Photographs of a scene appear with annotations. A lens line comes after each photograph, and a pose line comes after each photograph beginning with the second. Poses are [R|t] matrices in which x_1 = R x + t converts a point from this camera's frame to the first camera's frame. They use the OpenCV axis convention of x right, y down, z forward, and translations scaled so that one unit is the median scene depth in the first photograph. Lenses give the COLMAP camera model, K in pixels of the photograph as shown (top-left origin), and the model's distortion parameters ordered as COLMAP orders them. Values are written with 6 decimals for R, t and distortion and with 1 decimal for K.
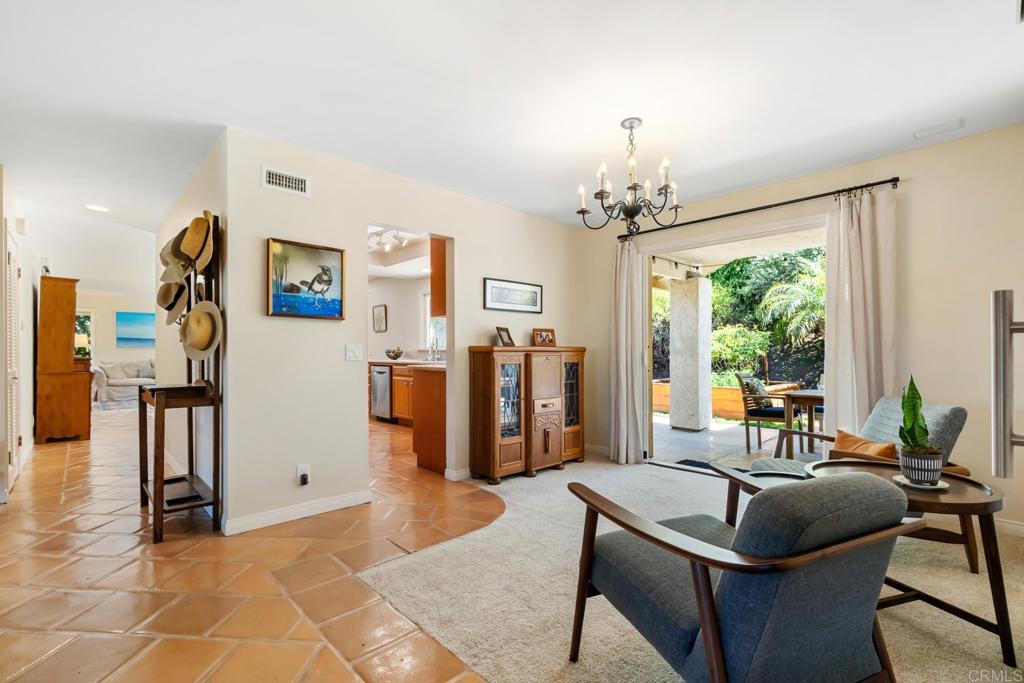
lens RADIAL K [[467.7, 0, 509.9], [0, 467.7, 342.7], [0, 0, 1]] dist [-0.002290, -0.000236]
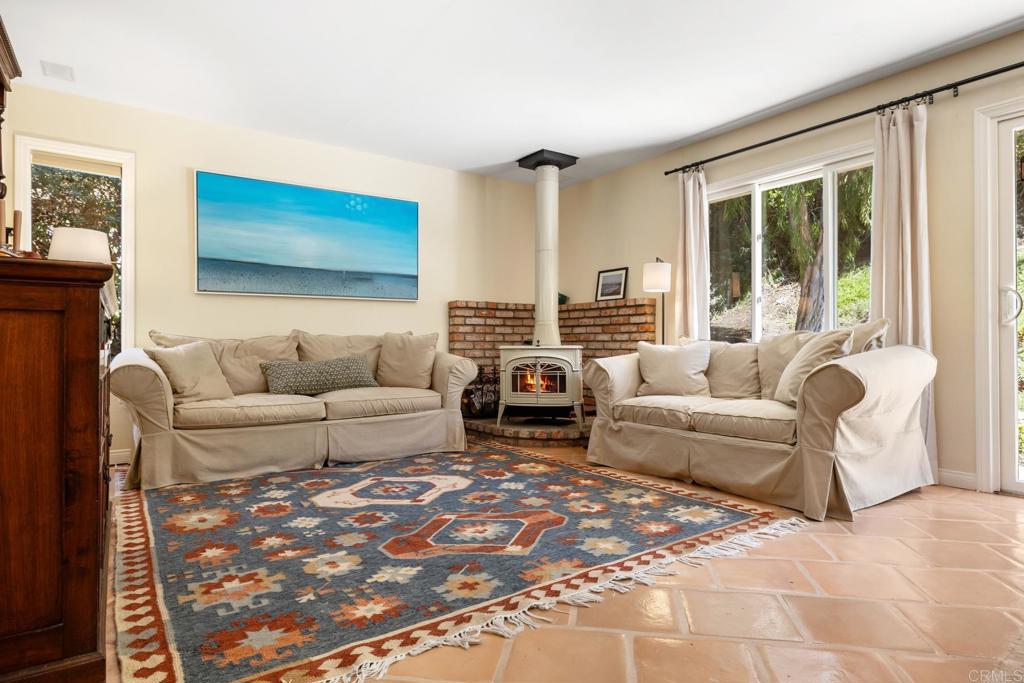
lens RADIAL K [[573.1, 0, 512.3], [0, 573.1, 342.2], [0, 0, 1]] dist [-0.007532, 0.001072]
pose [[0.987265, -0.005574, -0.158985, -0.587860], [0.006227, 0.999974, 0.003607, 0.043041], [0.158961, -0.004551, 0.987274, 0.672561]]
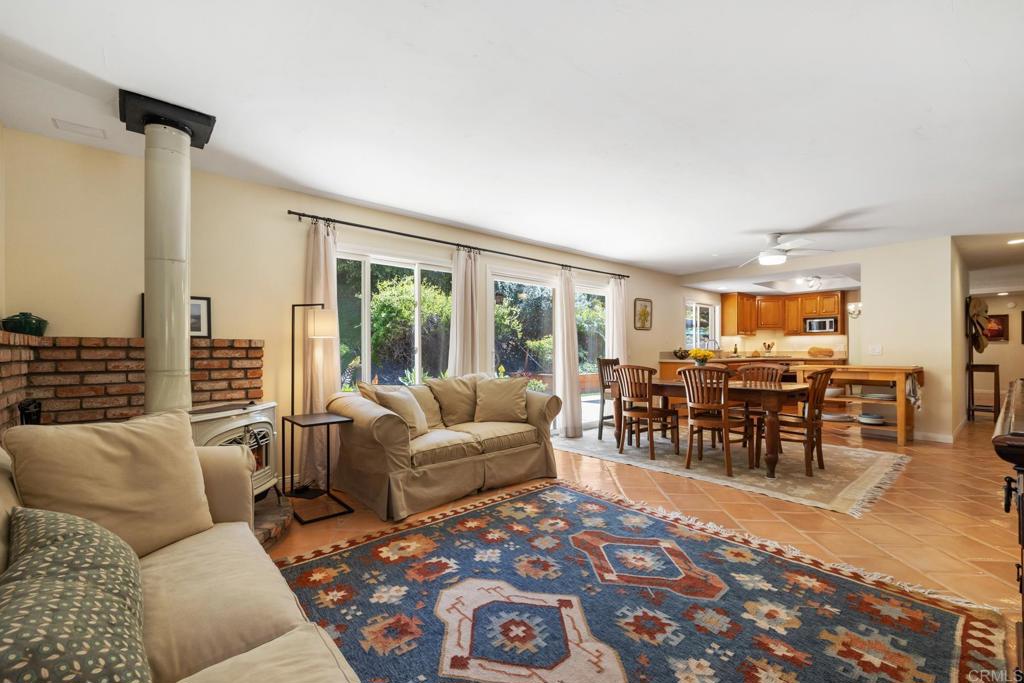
lens RADIAL K [[434.1, 0, 509.4], [0, 434.1, 349.4], [0, 0, 1]] dist [-0.000693, -0.000620]
pose [[0.052718, -0.000671, 0.998609, -0.877639], [-0.005250, 0.999986, 0.000950, 0.013237], [-0.998596, -0.005293, 0.052714, 0.972829]]
